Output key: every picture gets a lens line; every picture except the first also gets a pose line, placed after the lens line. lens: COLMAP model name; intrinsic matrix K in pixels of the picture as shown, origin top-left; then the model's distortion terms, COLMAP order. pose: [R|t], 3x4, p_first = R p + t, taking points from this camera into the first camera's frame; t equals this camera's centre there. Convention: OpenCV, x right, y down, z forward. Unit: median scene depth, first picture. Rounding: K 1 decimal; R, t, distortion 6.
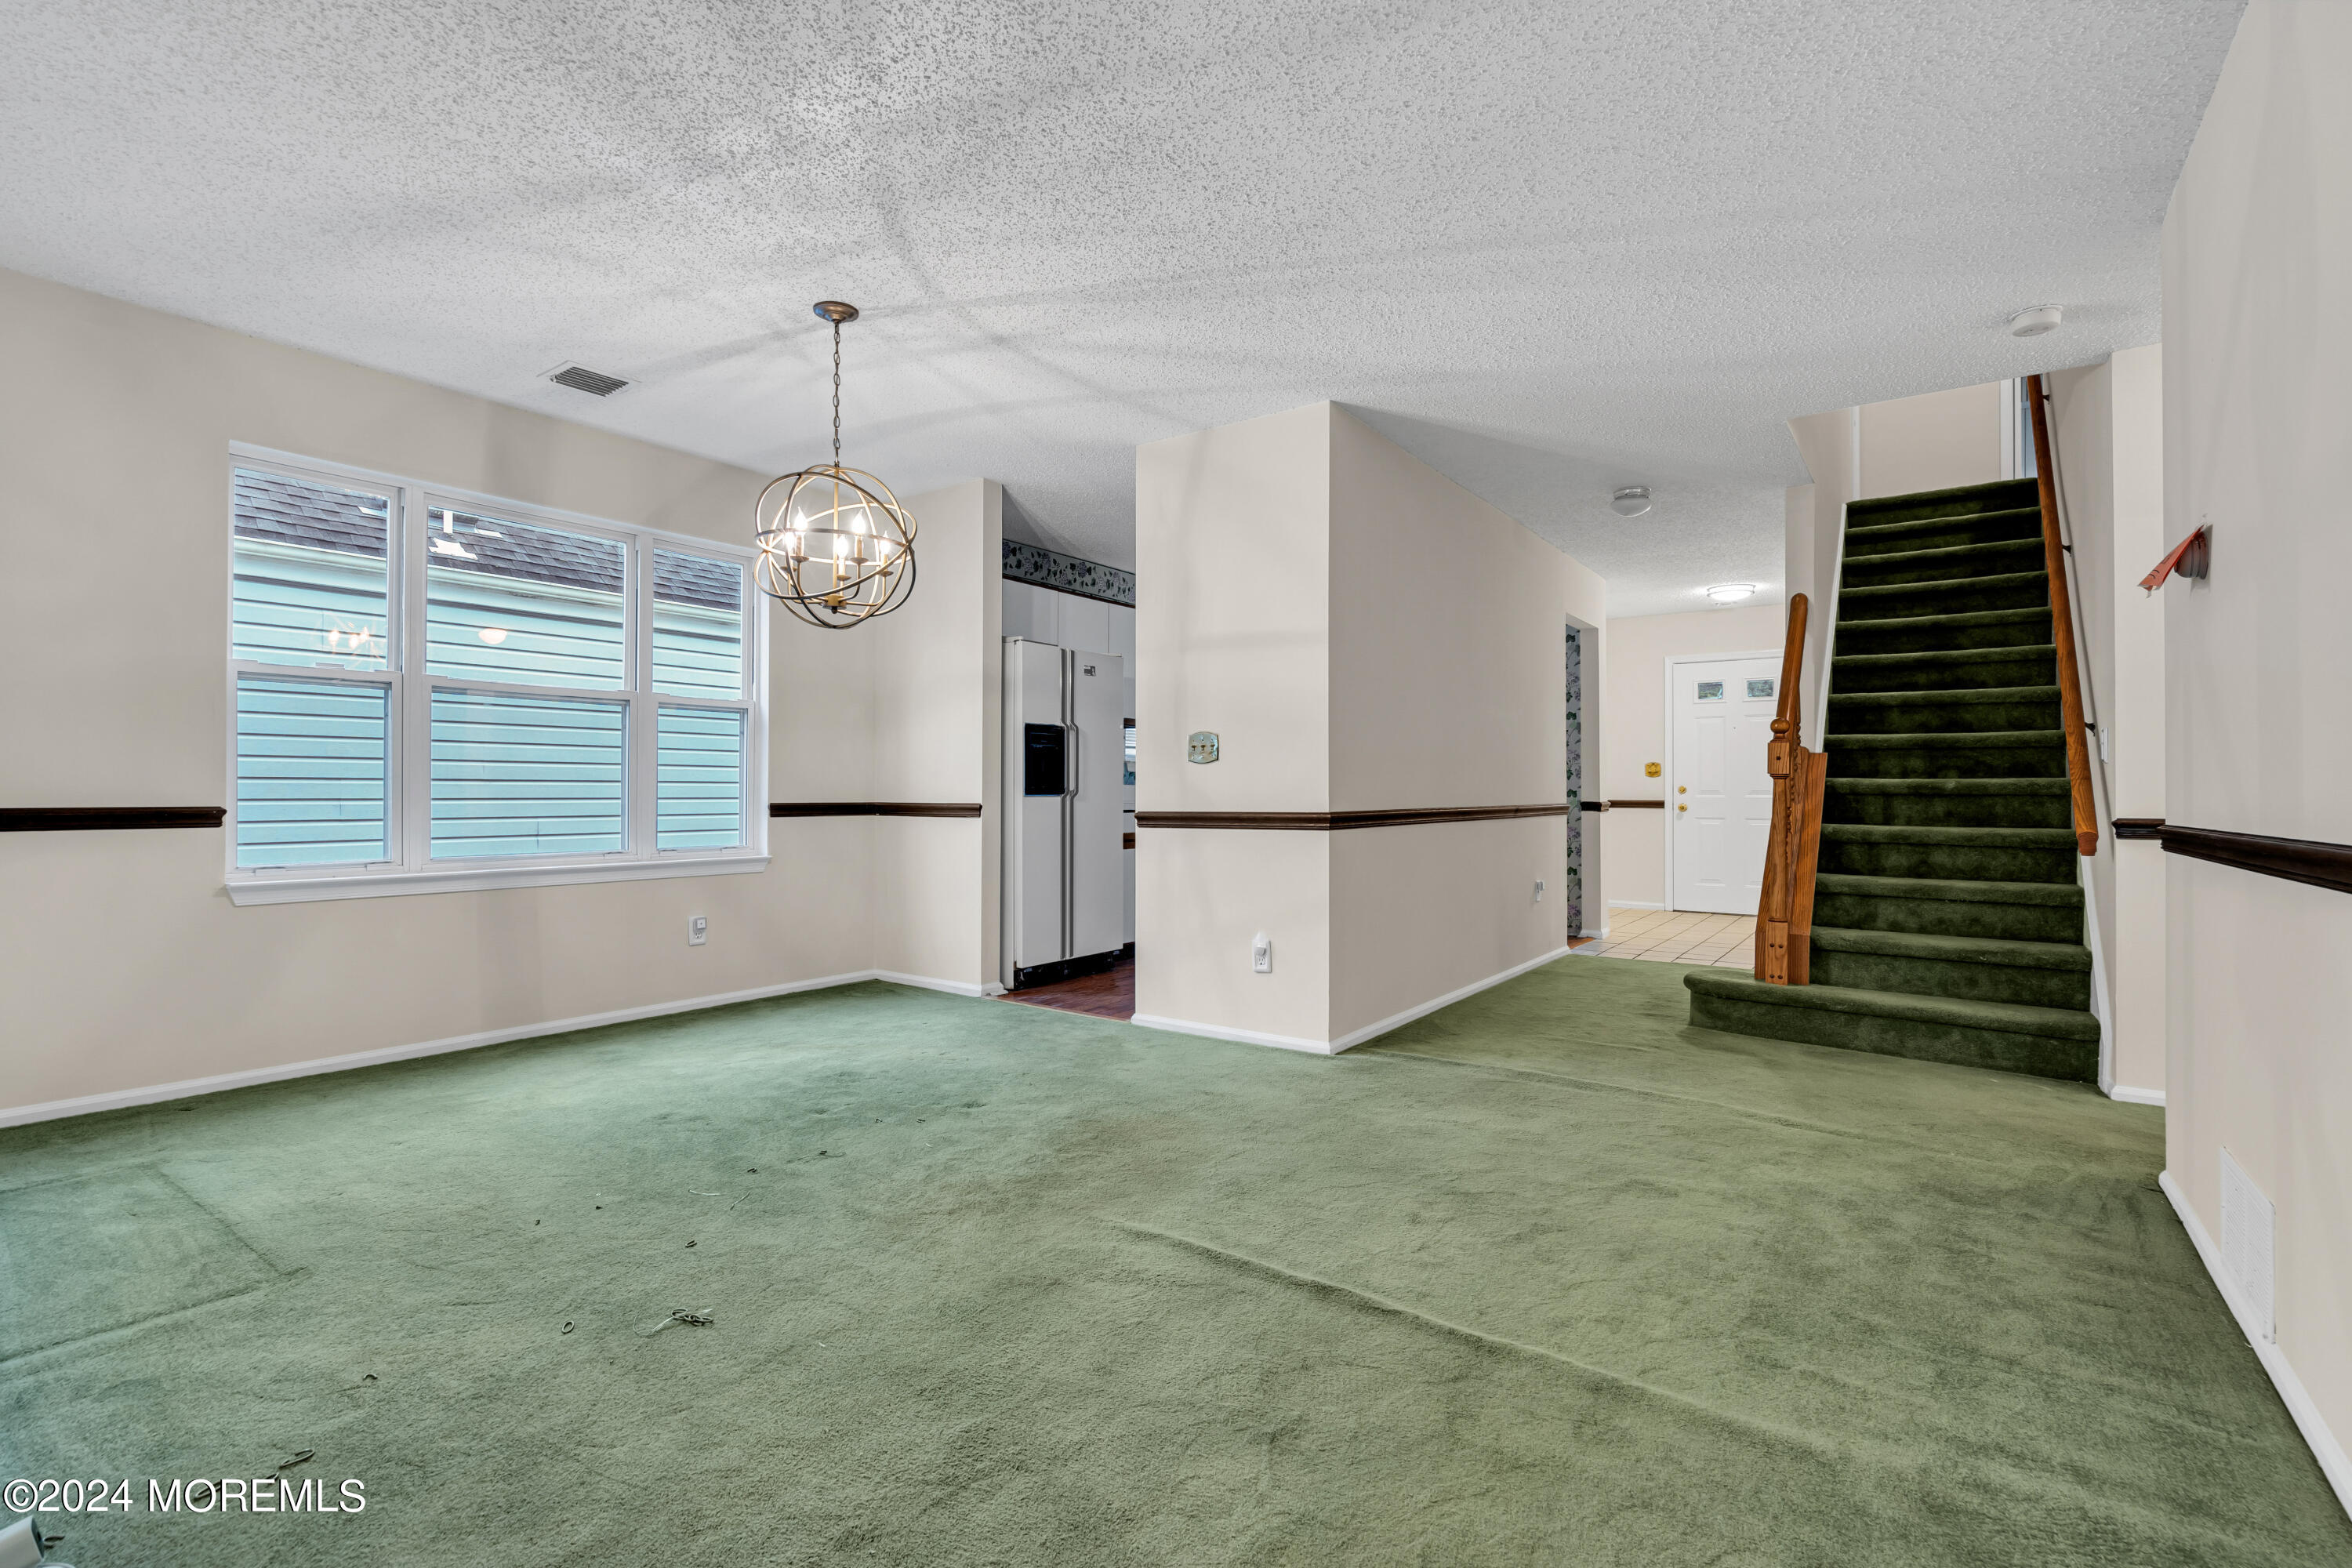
lens RADIAL K [[1070.2, 0, 1189.5], [0, 1070.2, 782.9], [0, 0, 1]] dist [0.000917, -0.000612]
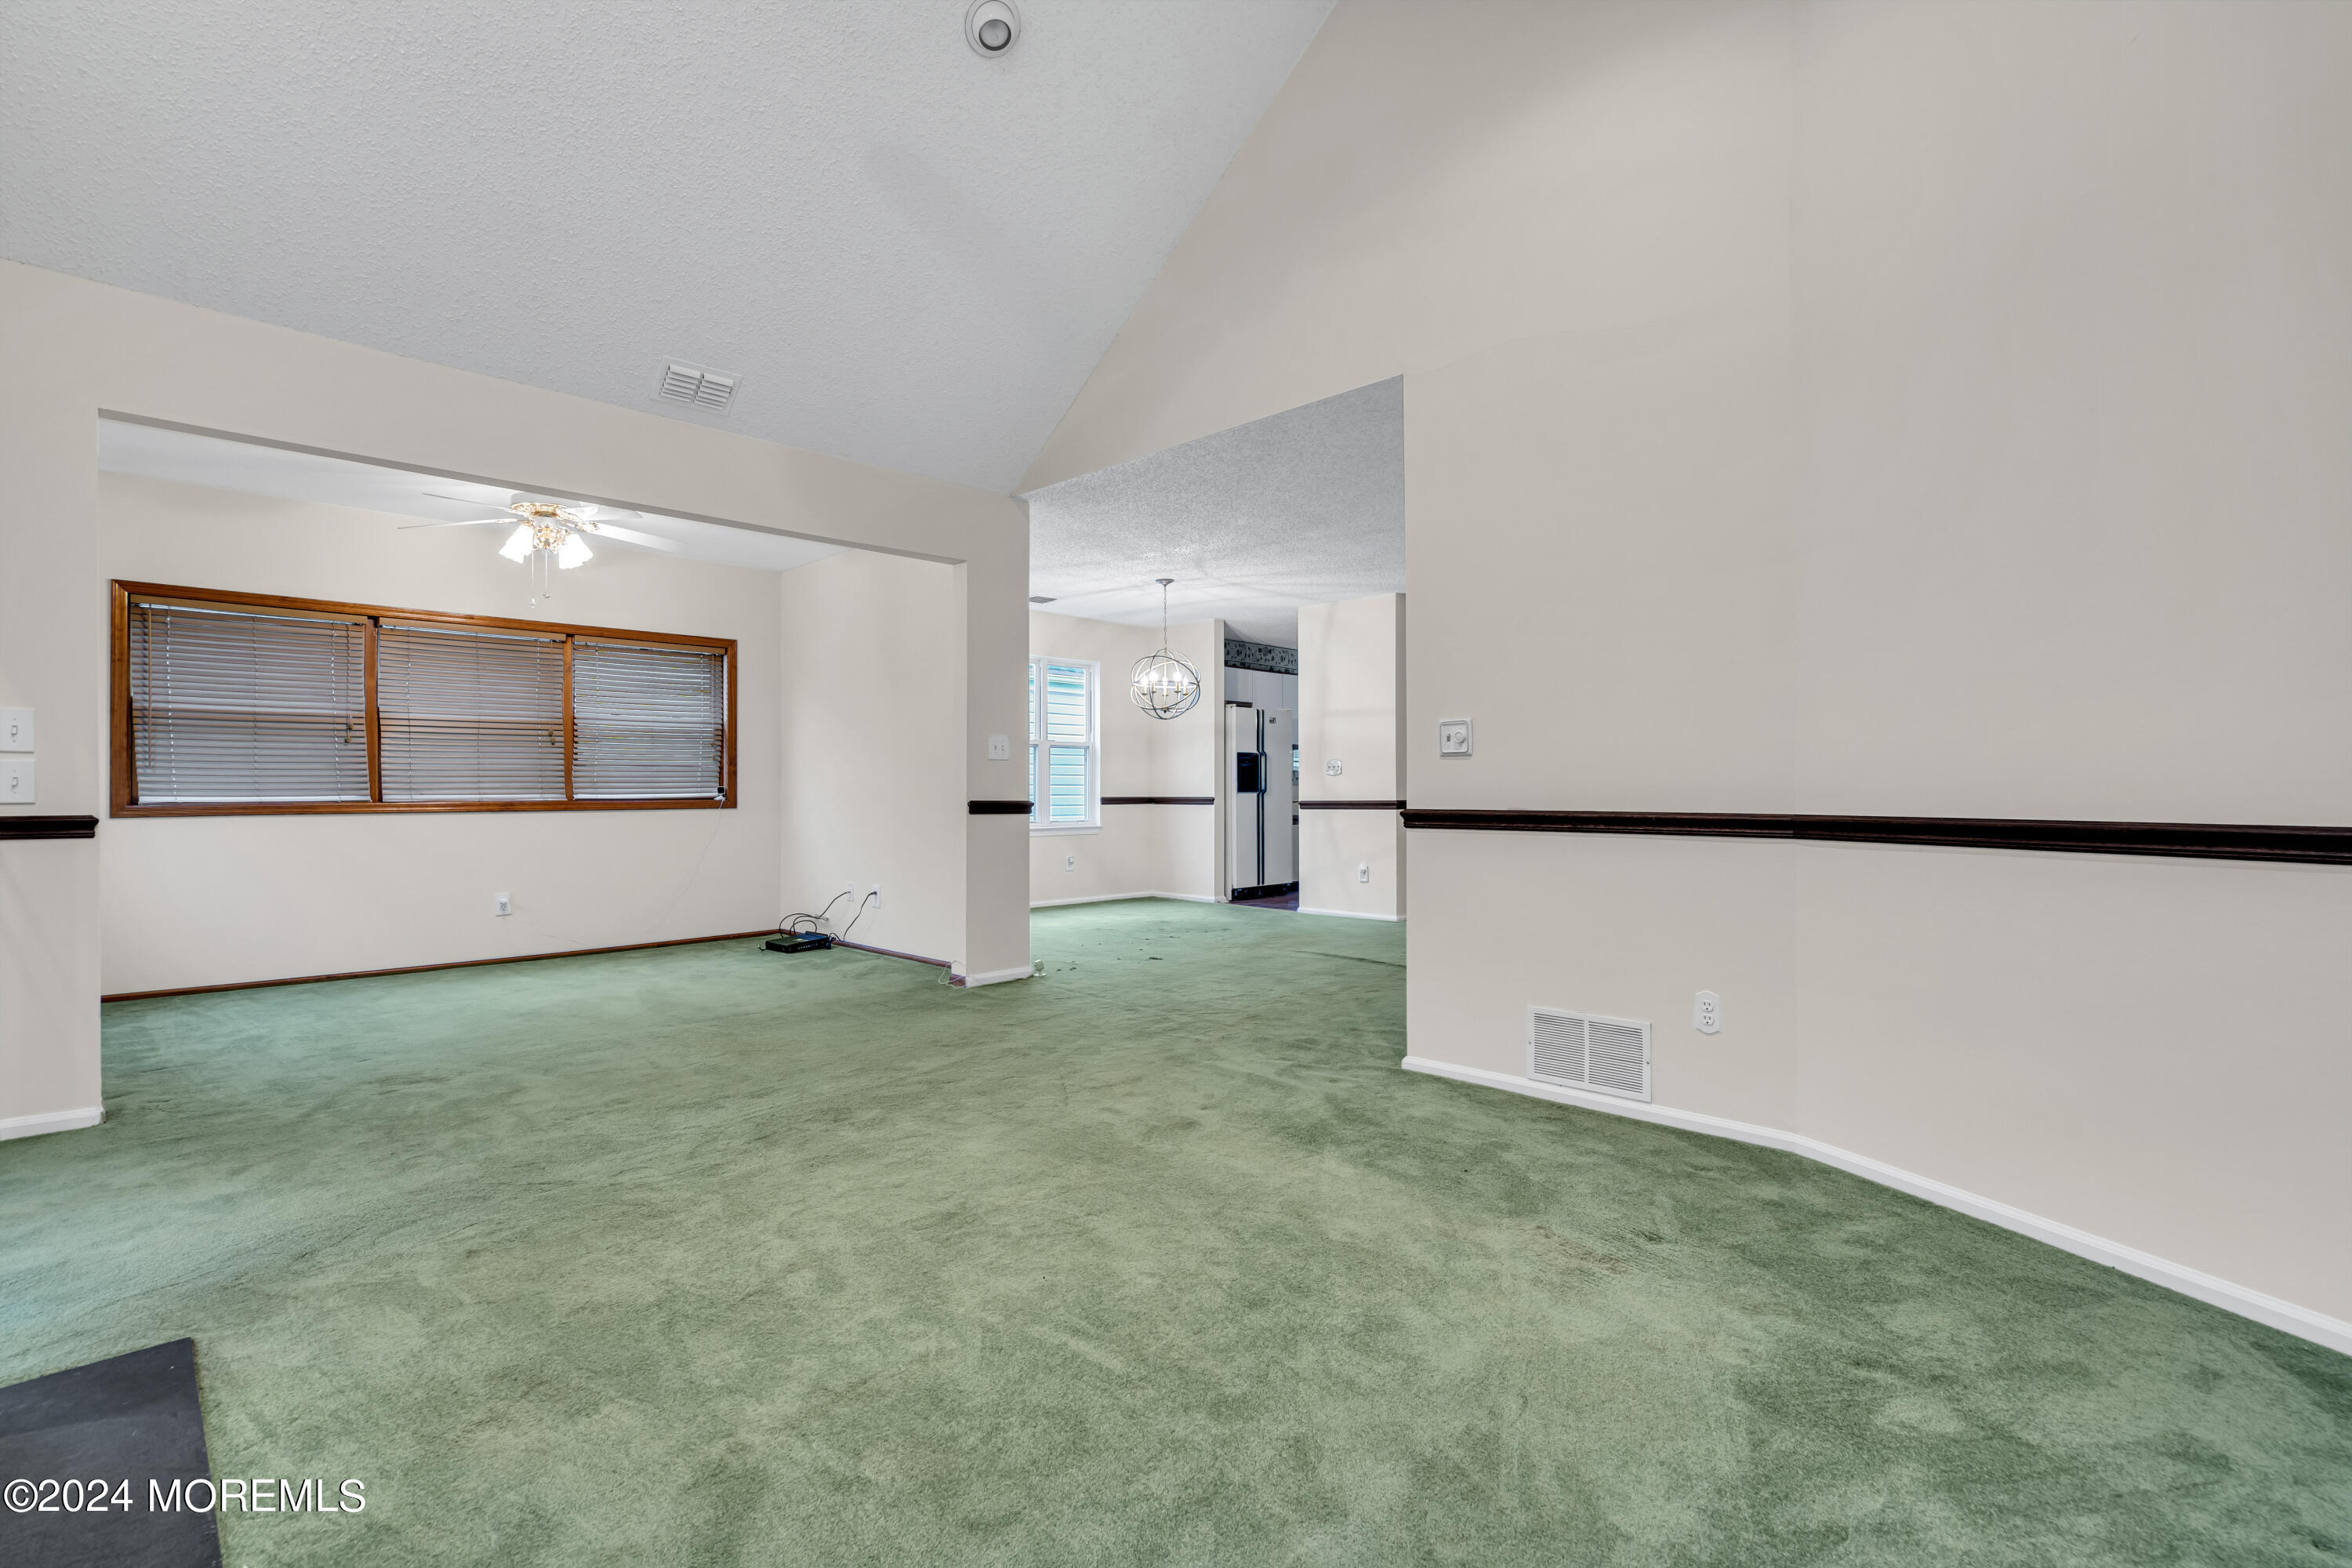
lens RADIAL K [[1070.2, 0, 1187.3], [0, 1070.2, 794.1], [0, 0, 1]] dist [0.000917, -0.000612]
pose [[0.987456, -0.002917, -0.157869, 0.047737], [0.005166, 0.999891, 0.013841, -0.011200], [0.157811, -0.014483, 0.987363, -0.797270]]
